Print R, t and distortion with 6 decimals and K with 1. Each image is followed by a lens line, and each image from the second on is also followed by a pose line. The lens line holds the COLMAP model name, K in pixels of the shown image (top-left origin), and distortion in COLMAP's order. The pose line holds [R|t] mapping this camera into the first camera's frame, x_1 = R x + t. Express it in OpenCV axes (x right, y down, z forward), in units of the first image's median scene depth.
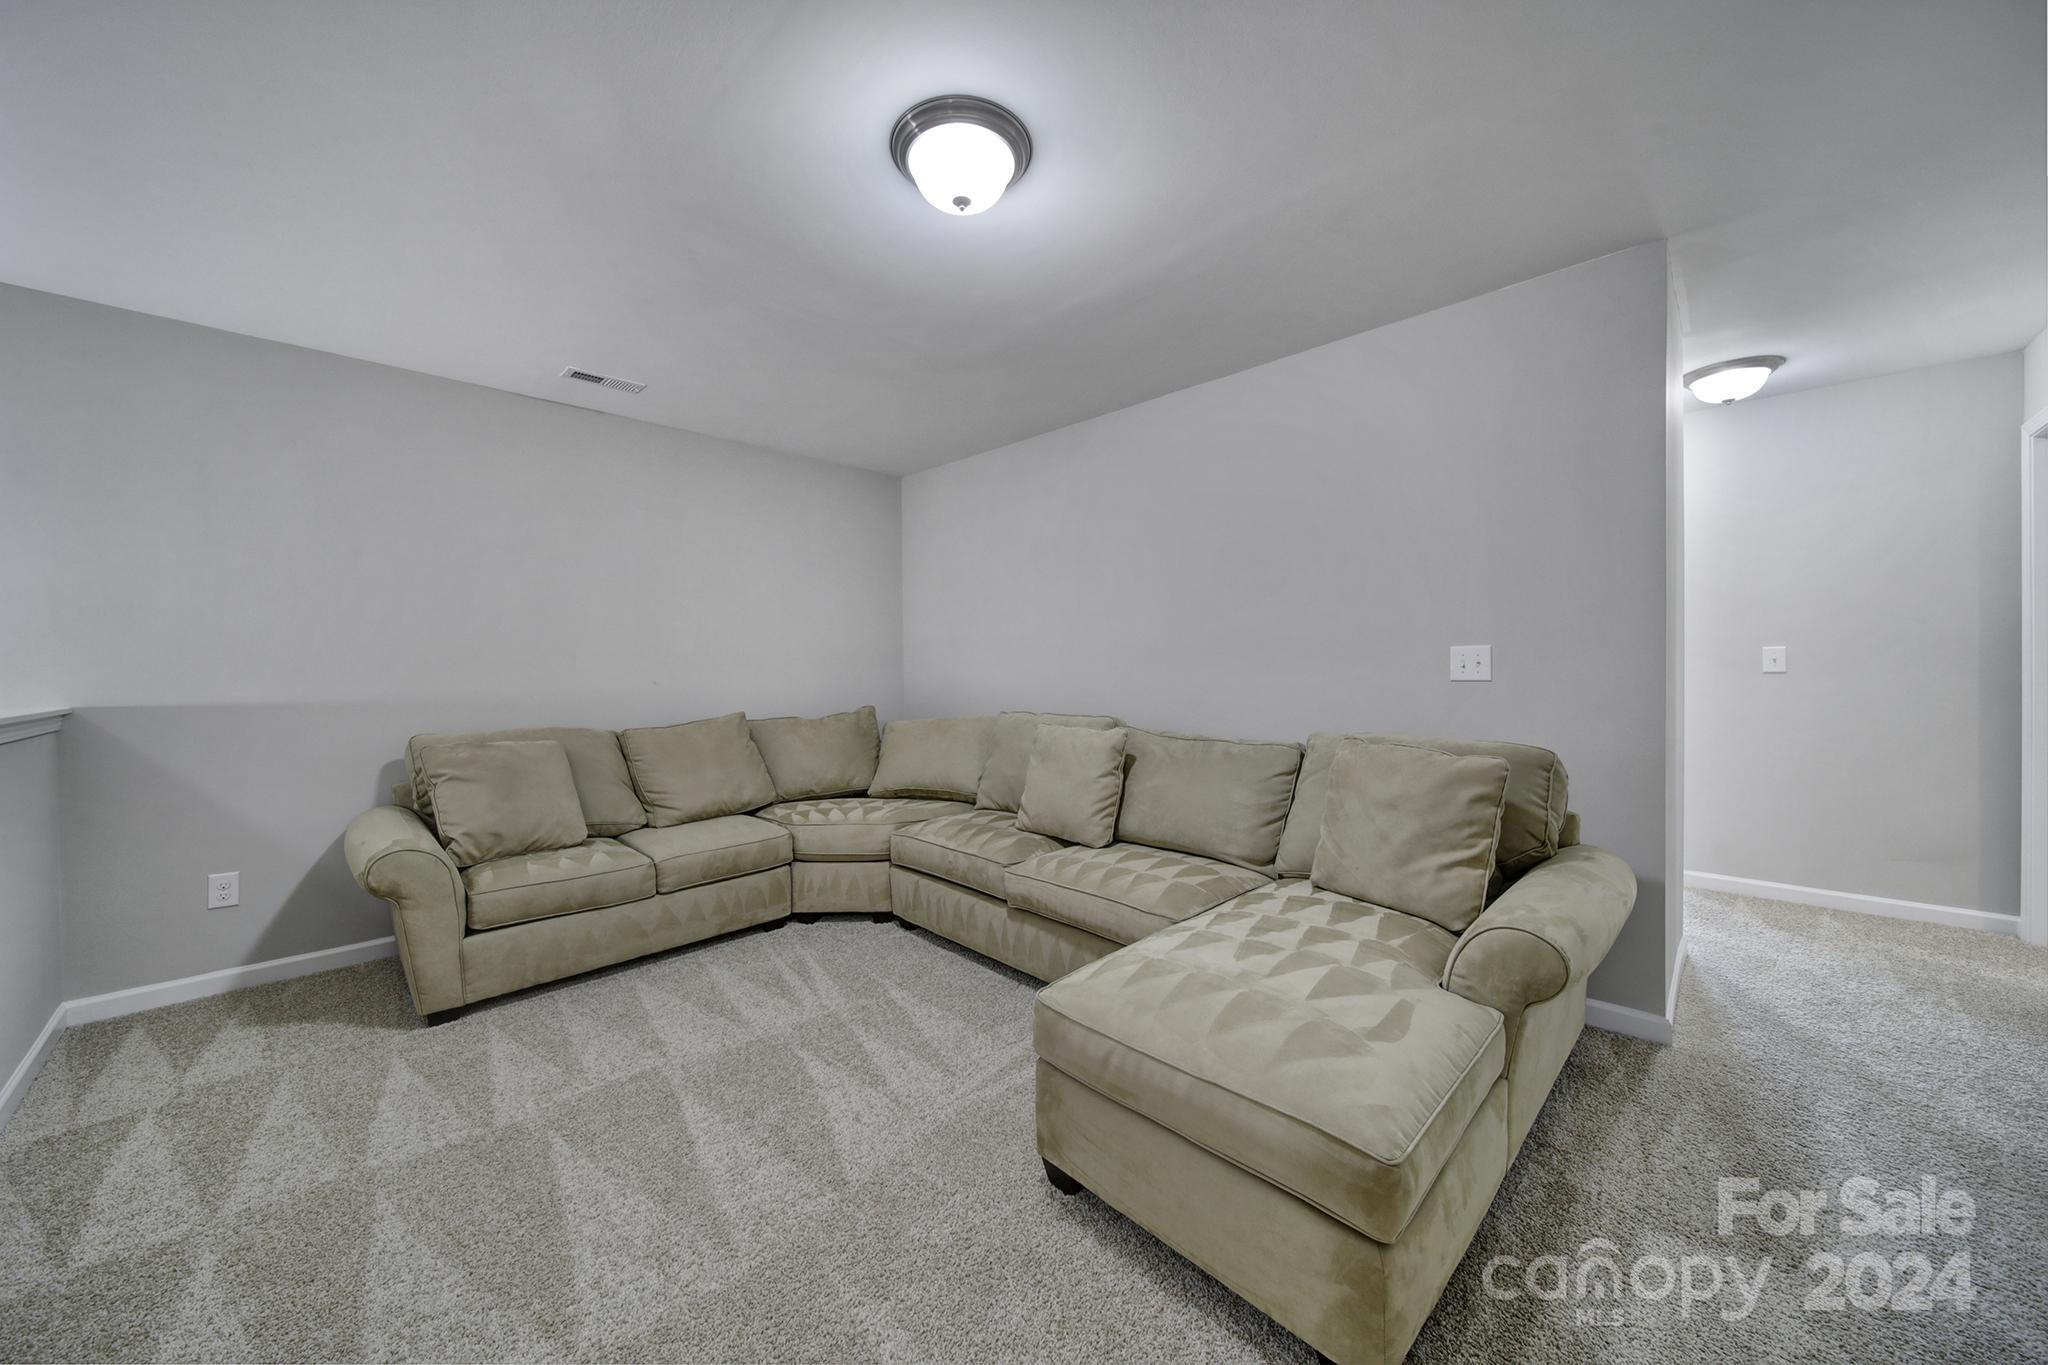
lens RADIAL K [[723.0, 0, 1021.5], [0, 723.0, 667.0], [0, 0, 1]] dist [0.000172, -0.000890]
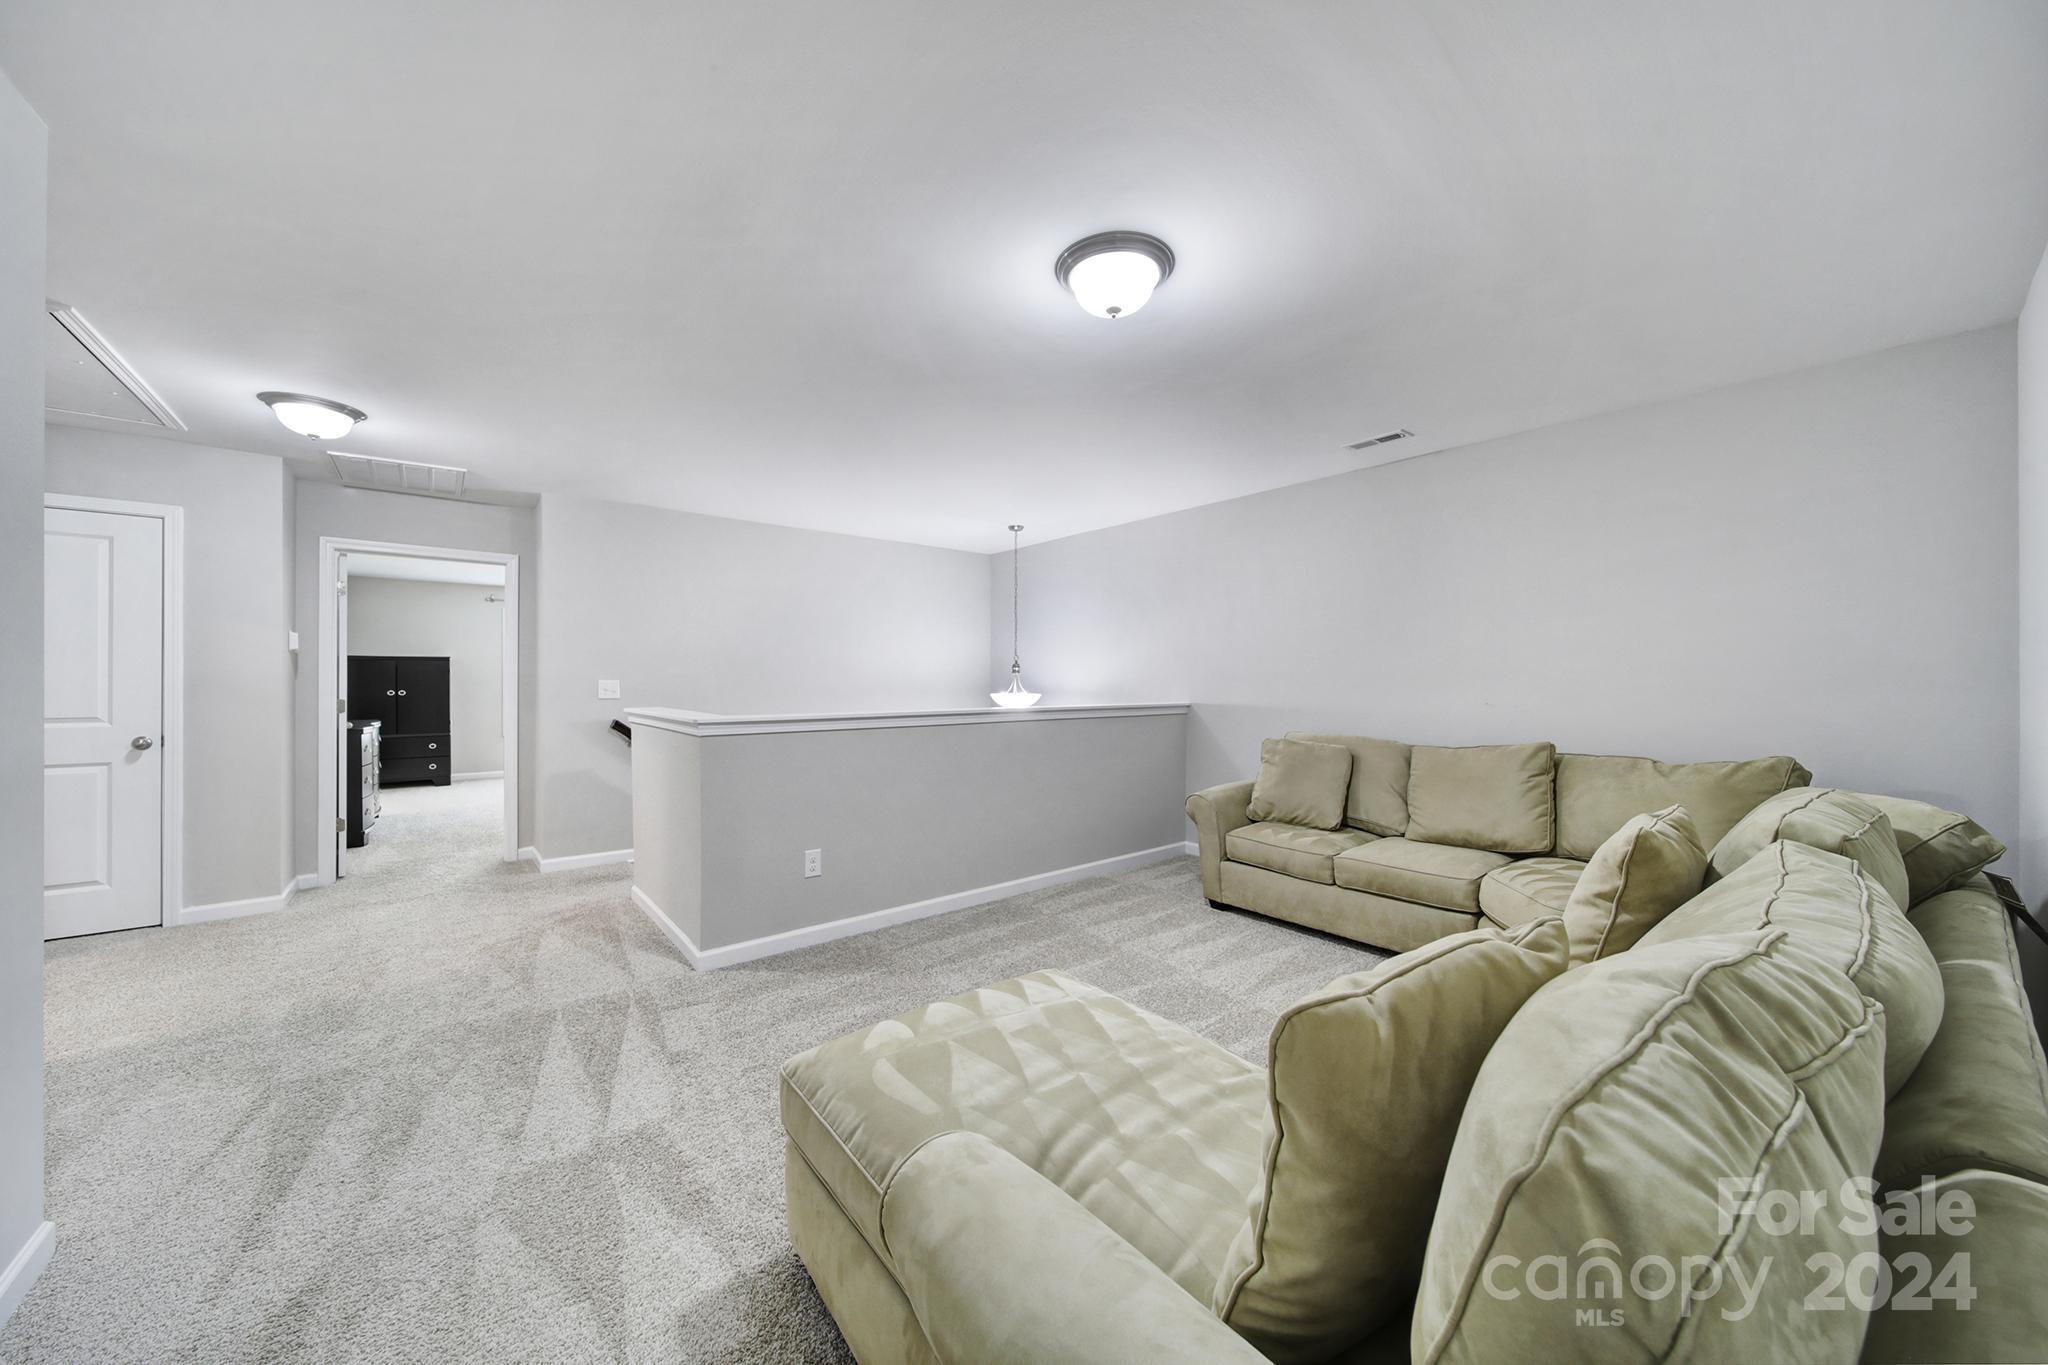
lens RADIAL K [[764.6, 0, 1027.0], [0, 764.6, 683.2], [0, 0, 1]] dist [-0.000824, 0.000011]
pose [[-0.125059, 0.014522, -0.992043, 0.862626], [-0.005924, 0.999864, 0.015383, -0.024436], [0.992132, 0.007801, -0.124956, 0.756097]]
